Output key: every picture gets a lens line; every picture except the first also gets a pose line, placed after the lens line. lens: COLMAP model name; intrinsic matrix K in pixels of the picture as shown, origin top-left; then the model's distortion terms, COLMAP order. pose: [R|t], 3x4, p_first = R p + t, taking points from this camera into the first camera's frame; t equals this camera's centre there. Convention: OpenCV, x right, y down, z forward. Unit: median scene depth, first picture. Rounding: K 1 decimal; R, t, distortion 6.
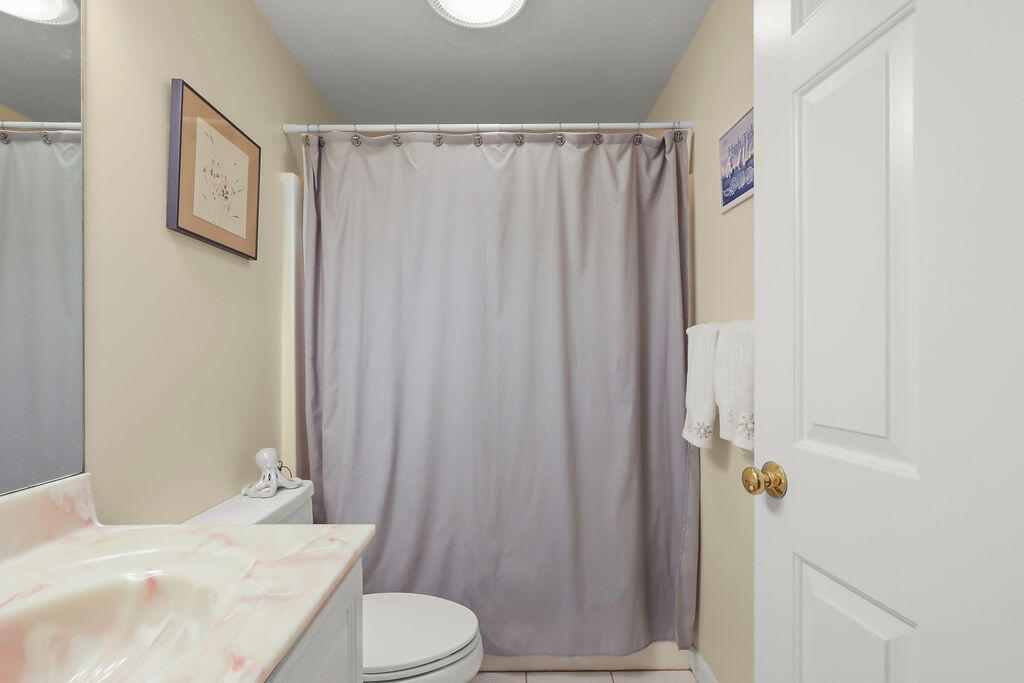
lens RADIAL K [[464.0, 0, 511.5], [0, 464.0, 346.2], [0, 0, 1]] dist [0.000626, 0.000177]
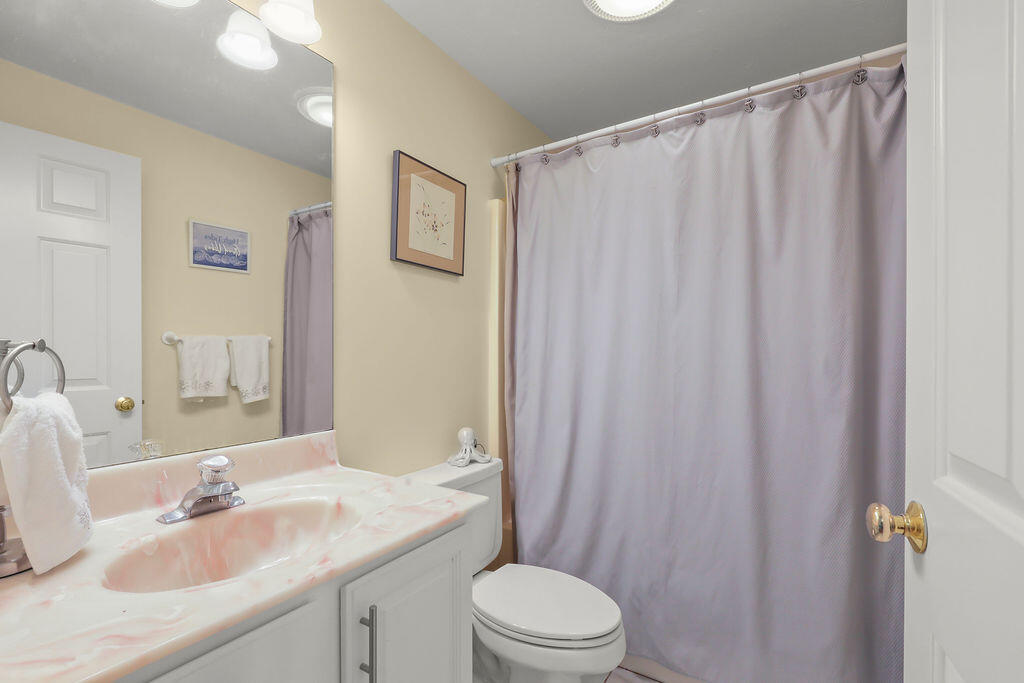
lens RADIAL K [[464.0, 0, 513.6], [0, 464.0, 345.6], [0, 0, 1]] dist [0.000626, 0.000177]
pose [[0.838170, -0.005470, -0.545382, 0.221332], [0.006845, 0.999976, 0.000489, 0.000954], [0.545366, -0.004143, 0.838188, 0.029785]]
